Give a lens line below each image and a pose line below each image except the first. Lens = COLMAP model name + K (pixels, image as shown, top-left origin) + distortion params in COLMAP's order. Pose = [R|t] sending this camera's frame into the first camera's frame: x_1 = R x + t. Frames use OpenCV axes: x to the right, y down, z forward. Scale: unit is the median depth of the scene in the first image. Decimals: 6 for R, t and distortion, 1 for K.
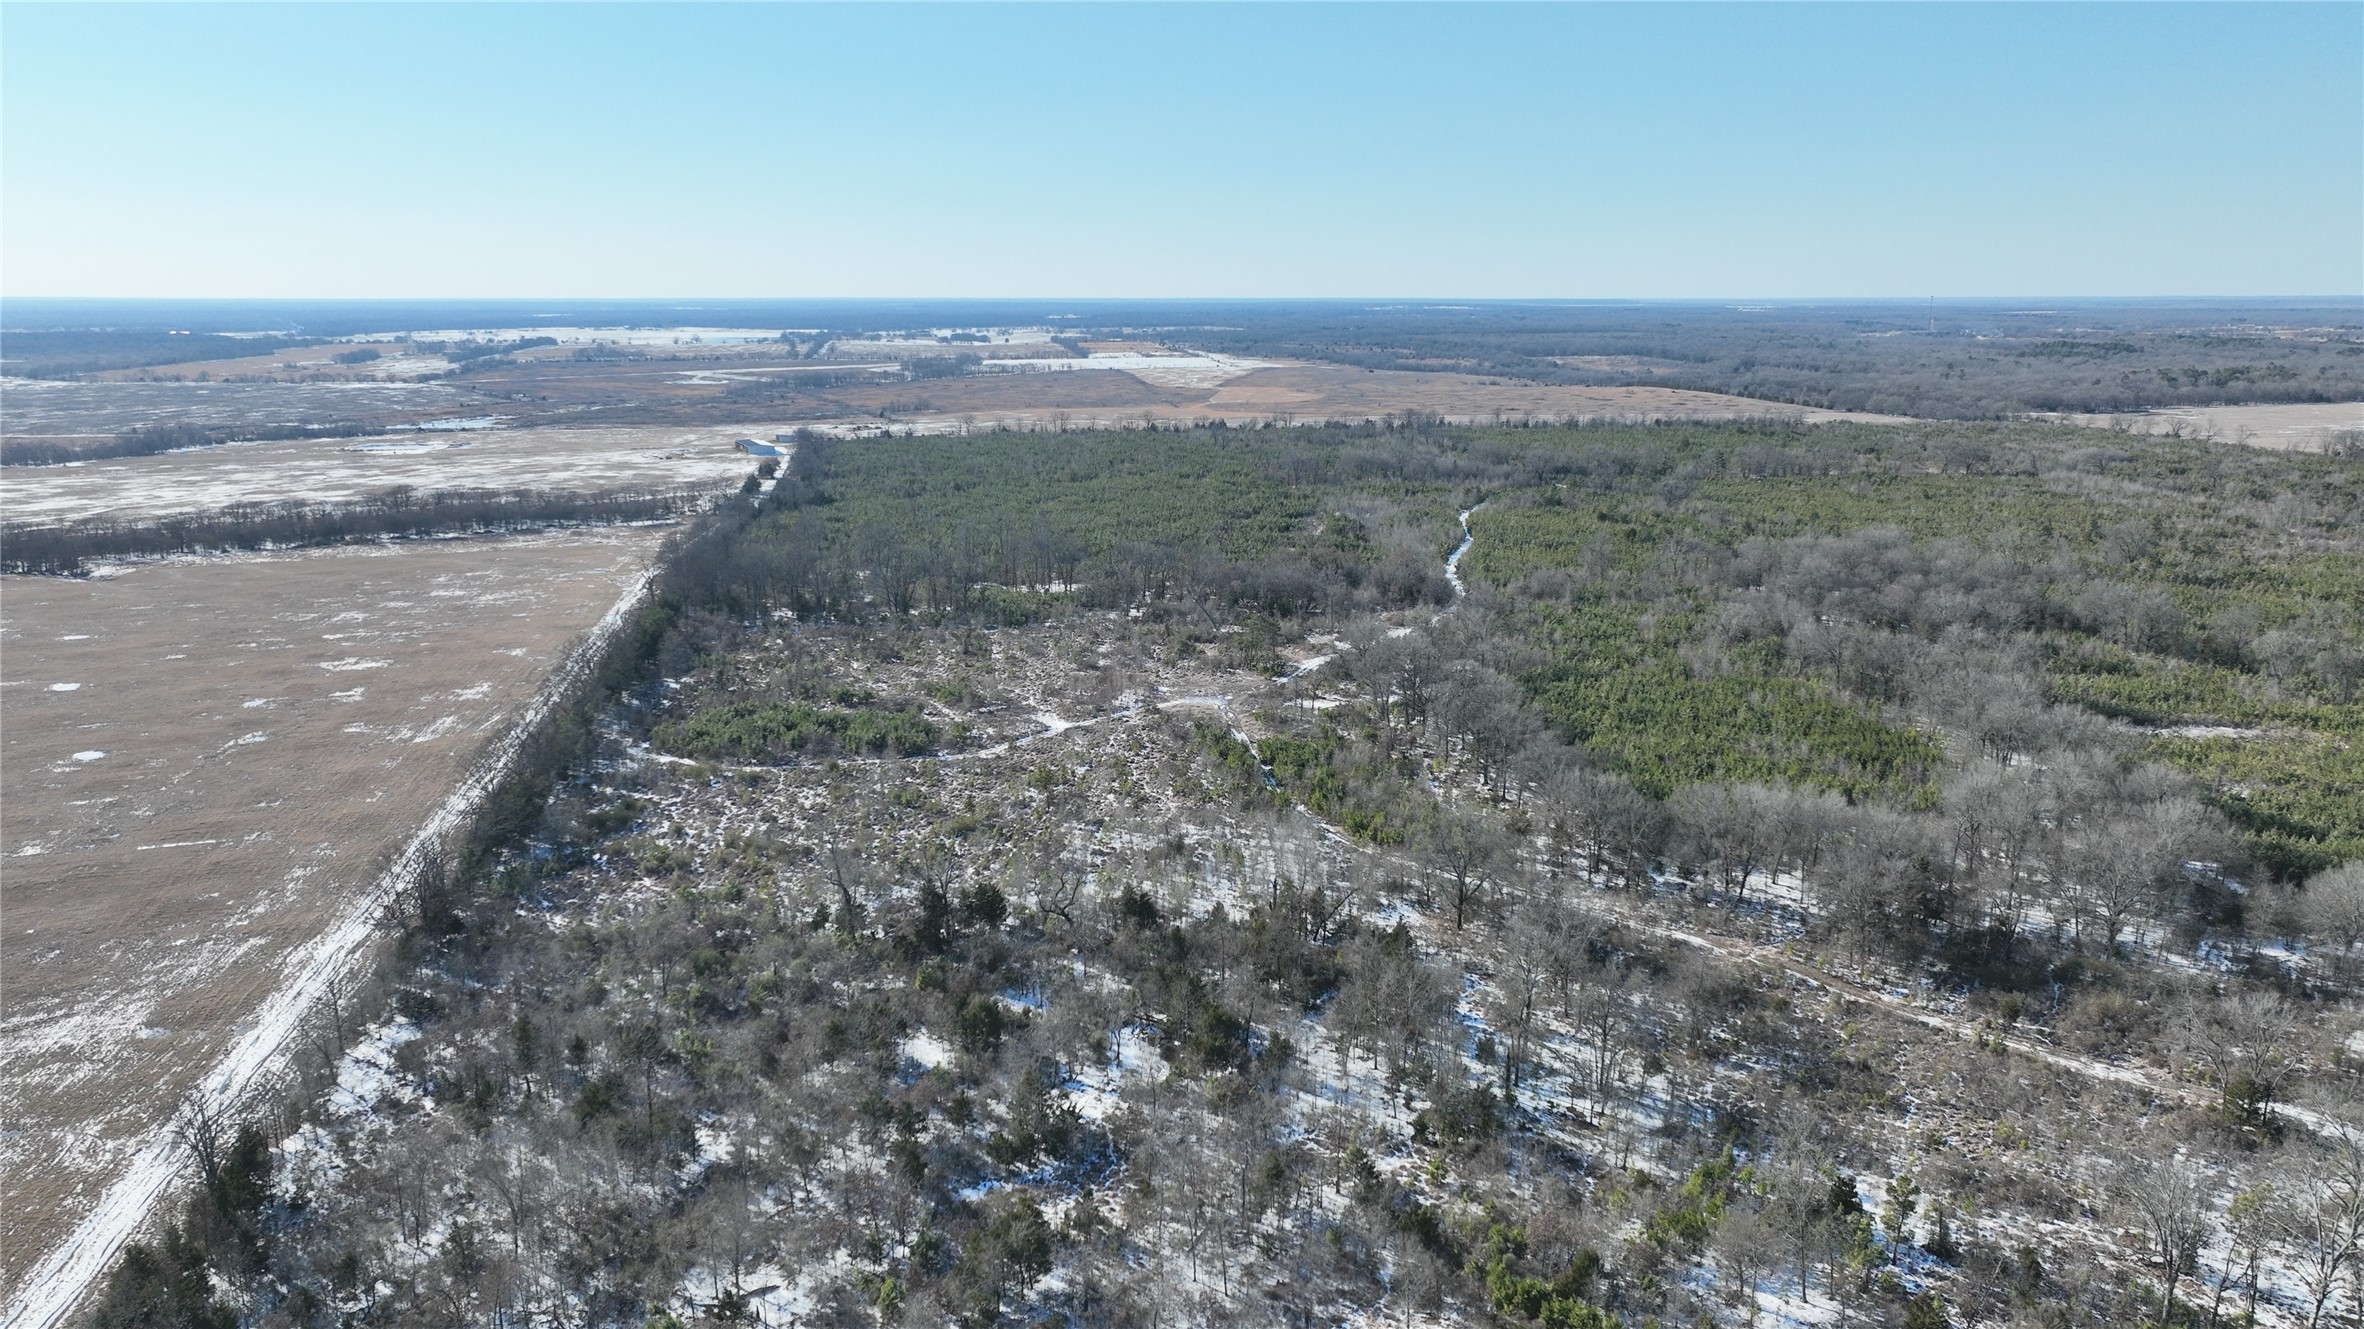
lens RADIAL K [[1657.1, 0, 1187.1], [0, 1657.1, 666.9], [0, 0, 1]] dist [0.005036, 0.012027]
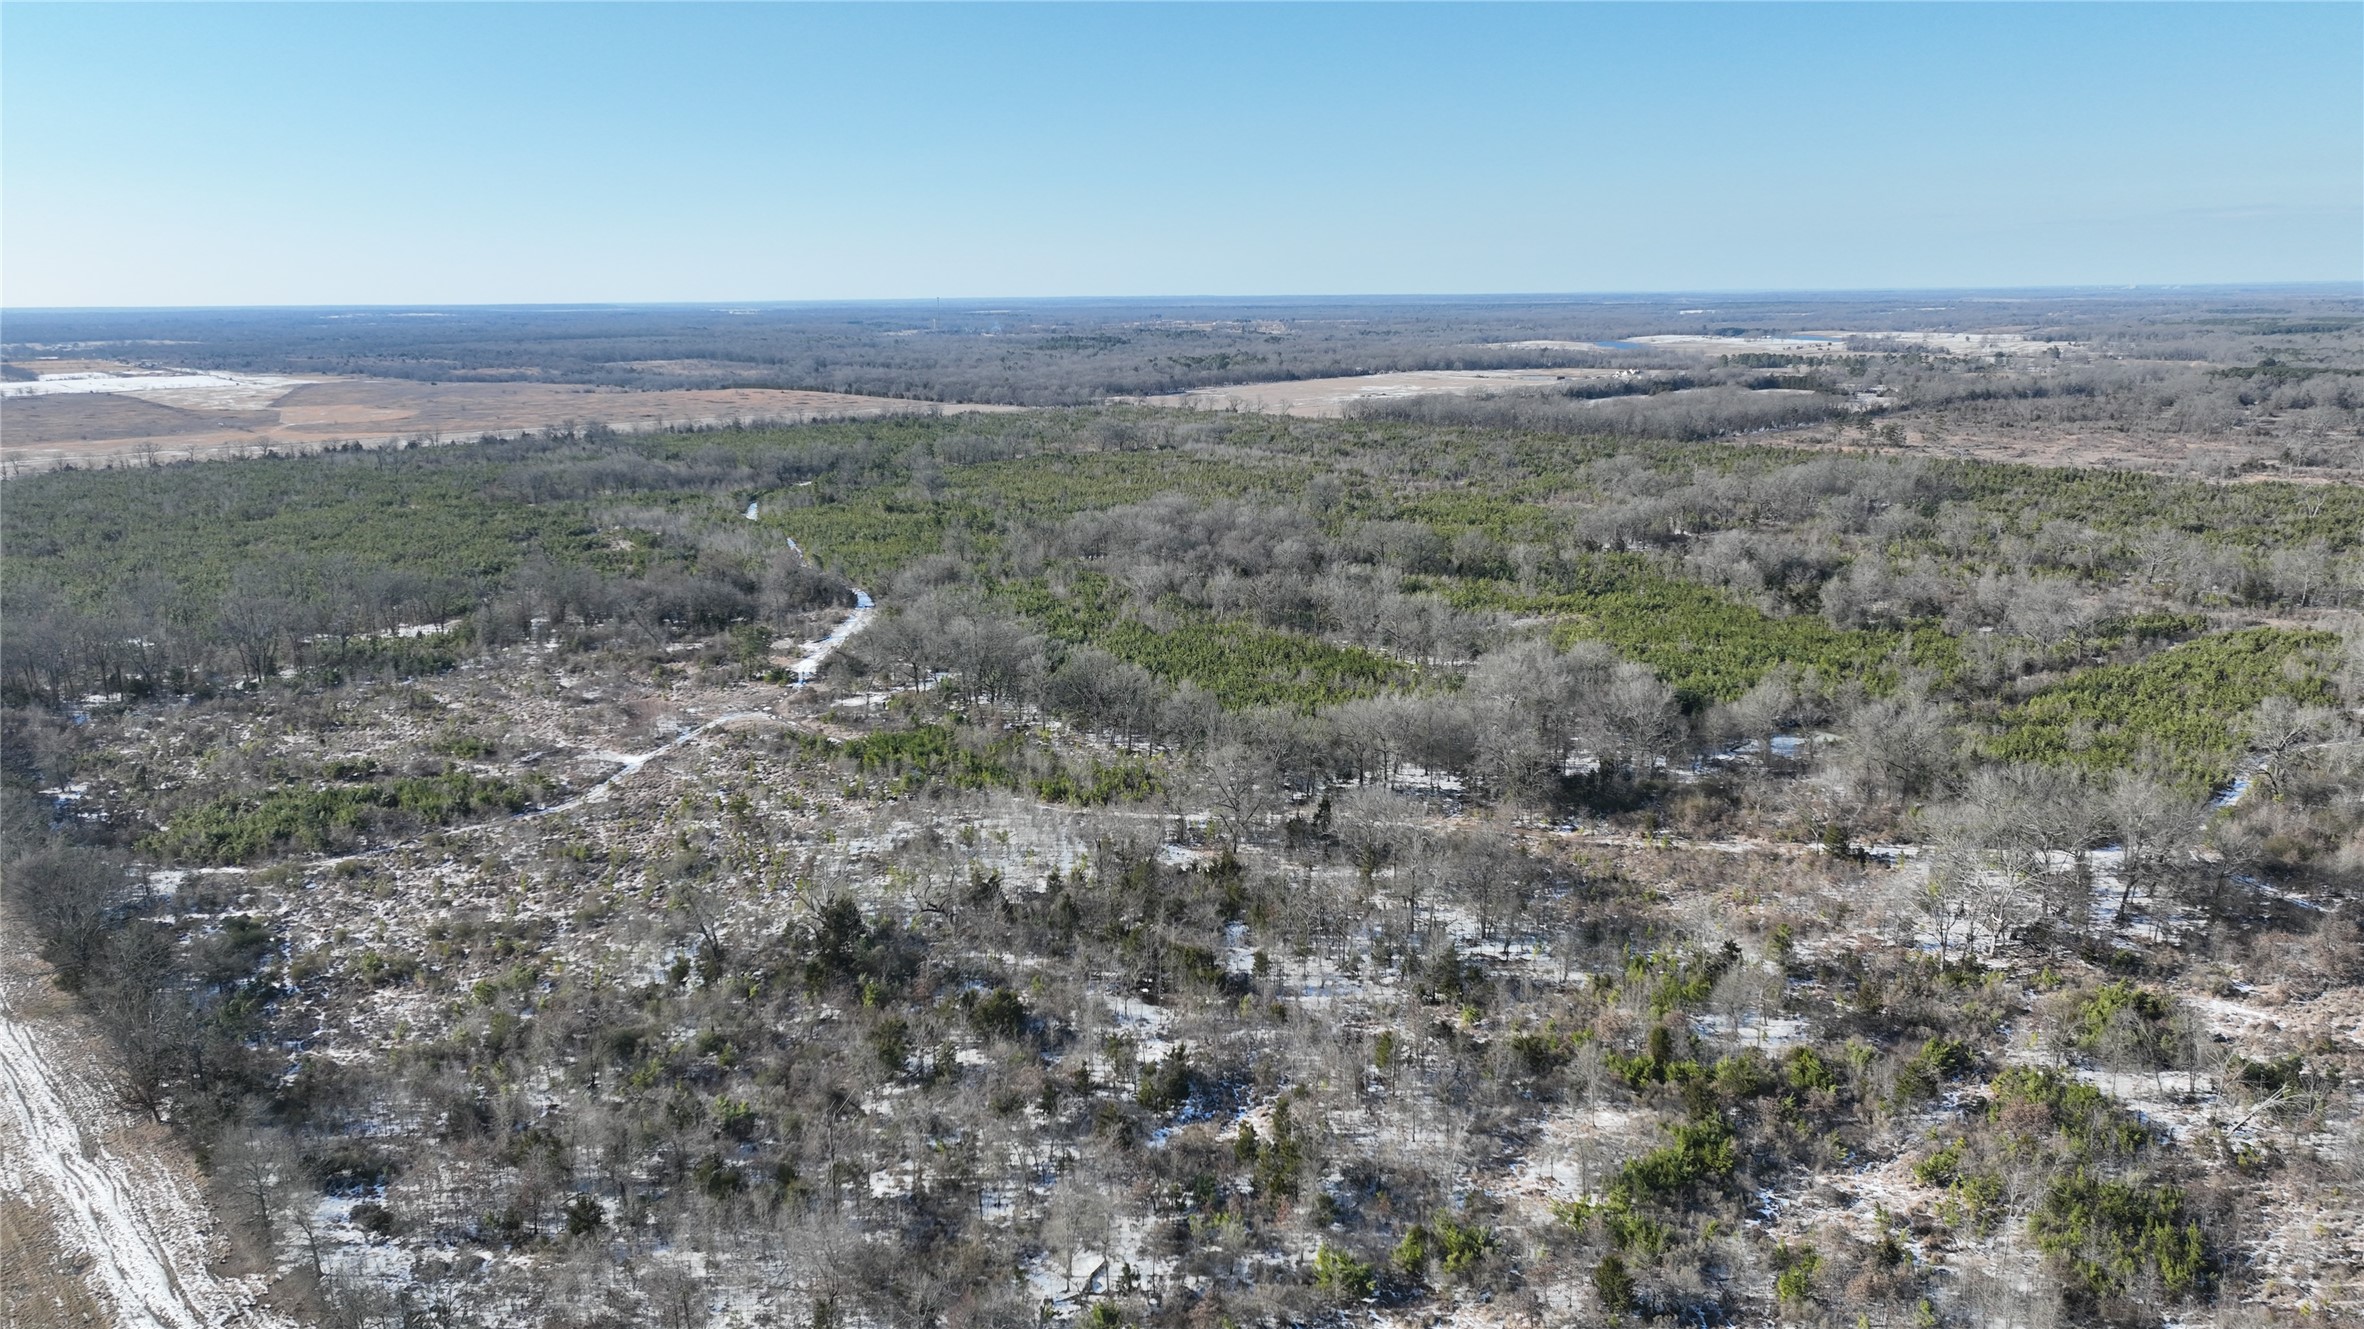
lens RADIAL K [[1657.1, 0, 1182.6], [0, 1657.1, 665.8], [0, 0, 1]] dist [0.005036, 0.012027]
pose [[0.833866, -0.129828, 0.536481, -0.138649], [0.131511, 0.990685, 0.035334, -0.004069], [-0.536071, 0.041090, 0.843172, 0.020247]]
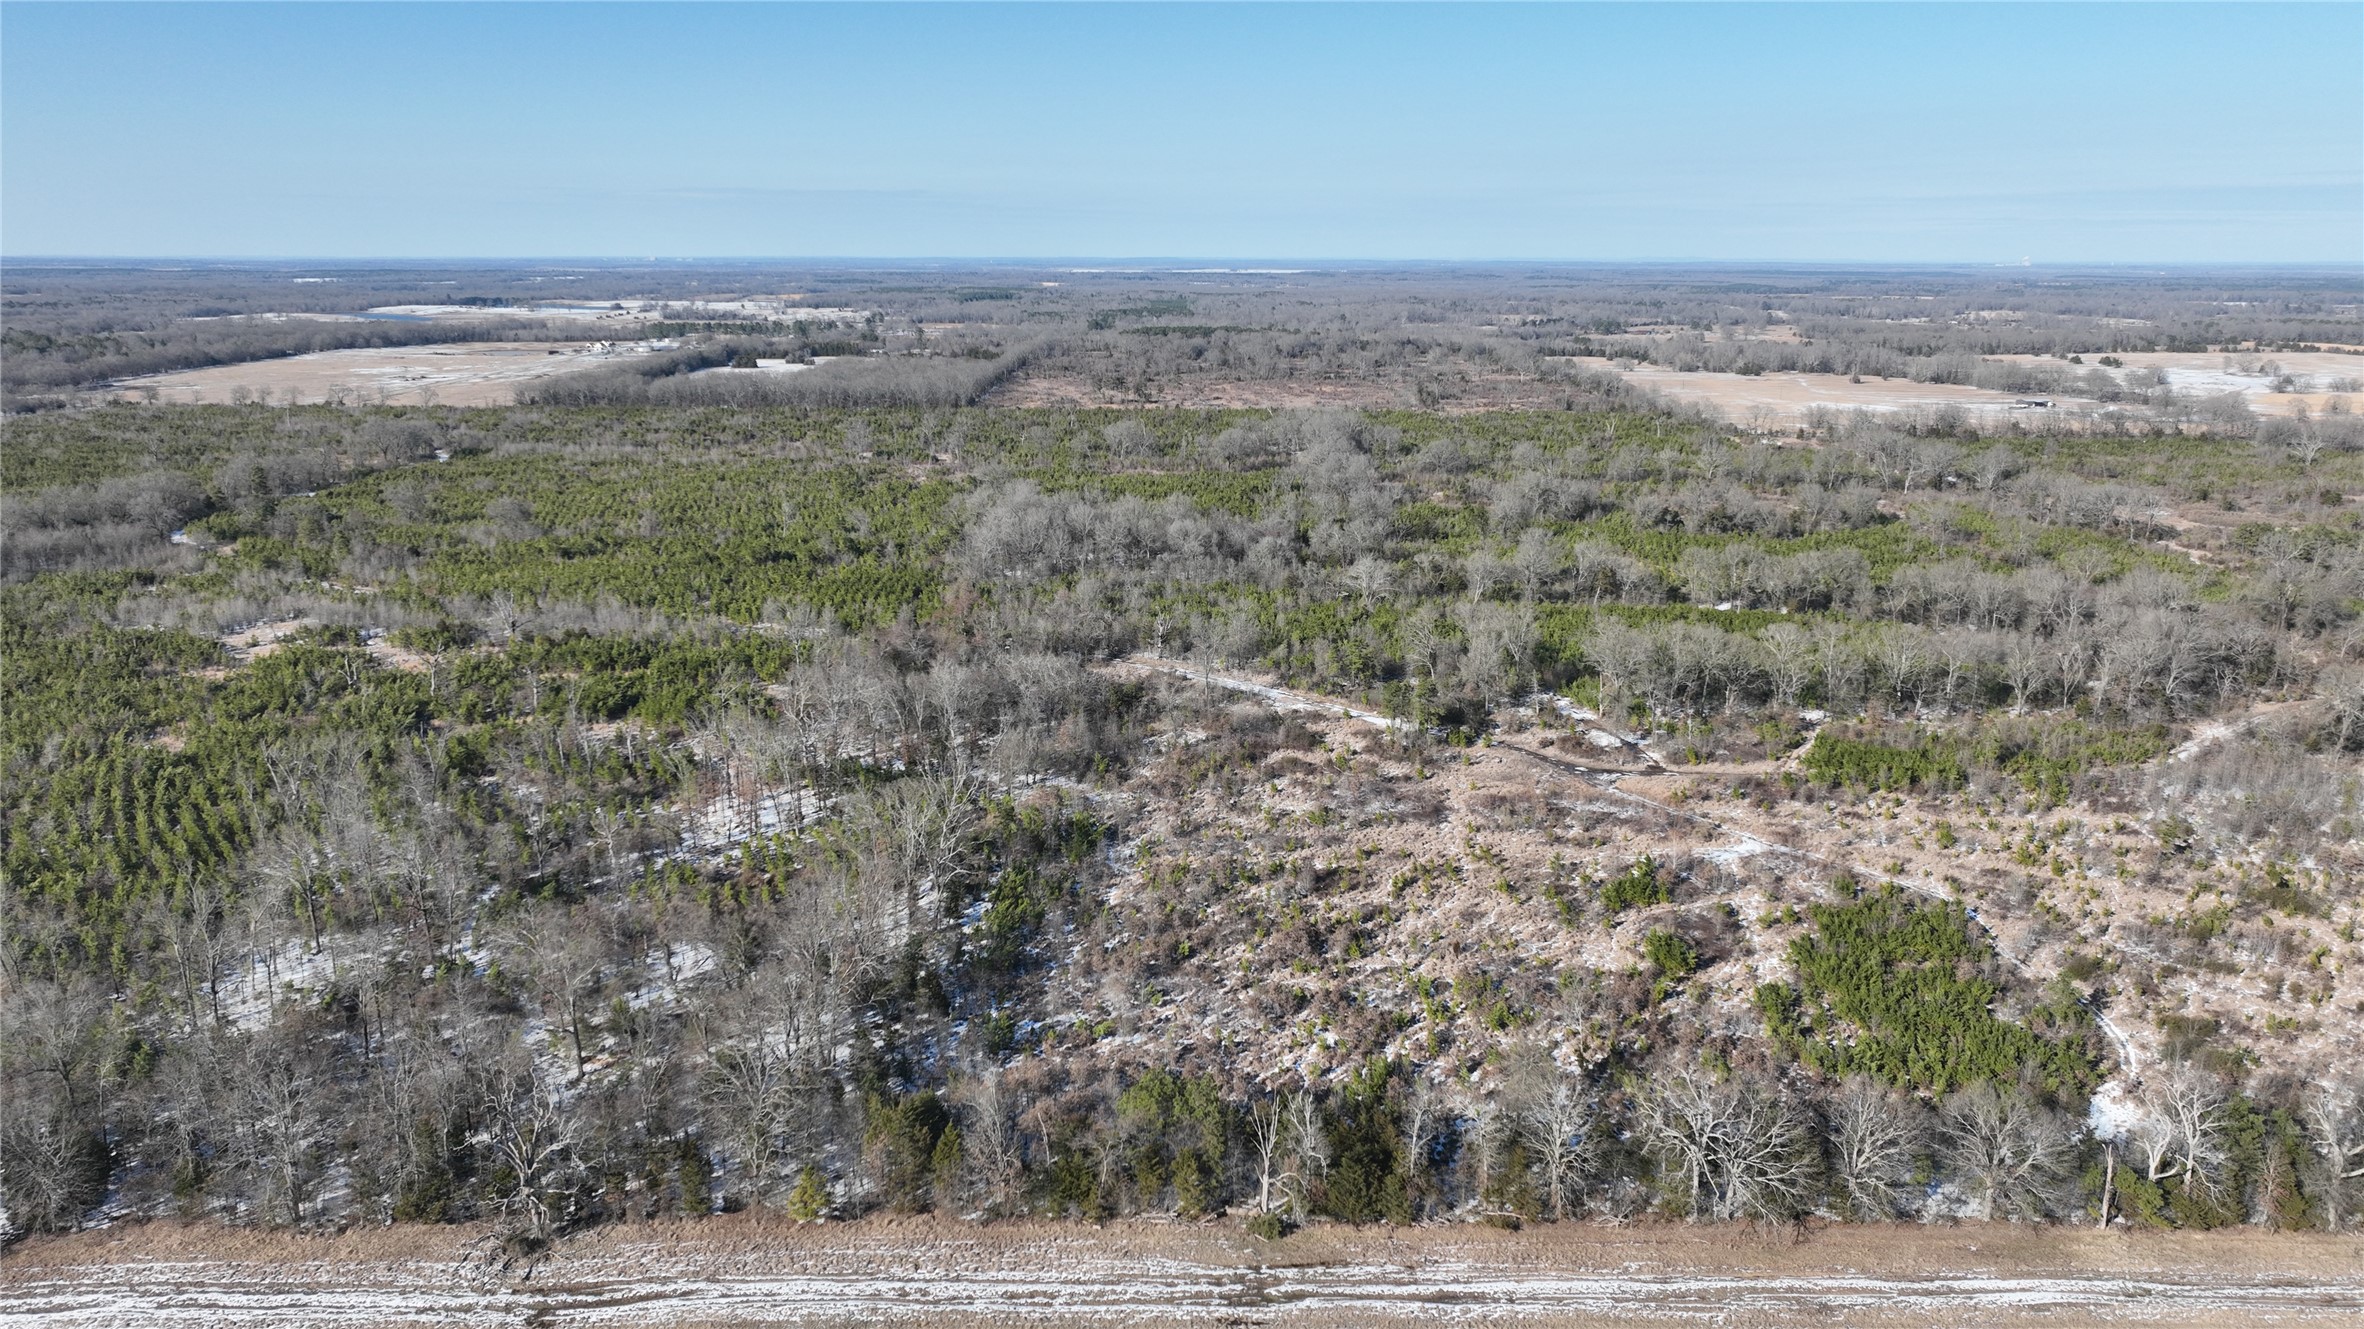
lens RADIAL K [[1657.1, 0, 1183.1], [0, 1657.1, 673.2], [0, 0, 1]] dist [0.005036, 0.012027]
pose [[0.132401, -0.237681, 0.962277, -0.354576], [0.210759, 0.955375, 0.206978, -0.104759], [-0.968530, 0.175405, 0.176586, 0.497178]]
